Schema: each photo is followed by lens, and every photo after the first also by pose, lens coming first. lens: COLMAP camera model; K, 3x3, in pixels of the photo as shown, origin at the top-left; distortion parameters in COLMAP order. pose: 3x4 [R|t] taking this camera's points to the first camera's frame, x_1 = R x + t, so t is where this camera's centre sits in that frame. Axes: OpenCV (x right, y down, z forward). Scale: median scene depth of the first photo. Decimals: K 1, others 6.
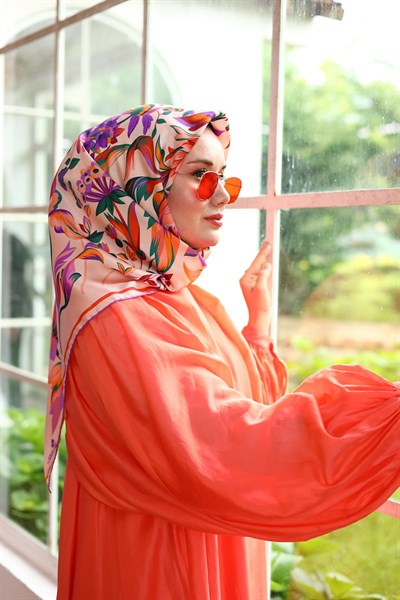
lens RADIAL K [[864.8, 0, 200.0], [0, 864.8, 300.0], [0, 0, 1]] dist [0.007188, 0.016614]
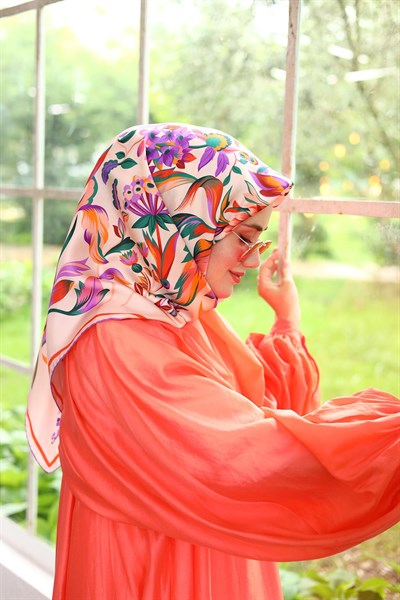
lens RADIAL K [[864.8, 0, 200.0], [0, 864.8, 300.0], [0, 0, 1]] dist [0.007188, 0.016614]
pose [[0.805958, 0.138233, 0.575607, -0.610297], [-0.421678, 0.816505, 0.394344, -0.448283], [-0.415475, -0.560546, 0.716358, 0.236831]]
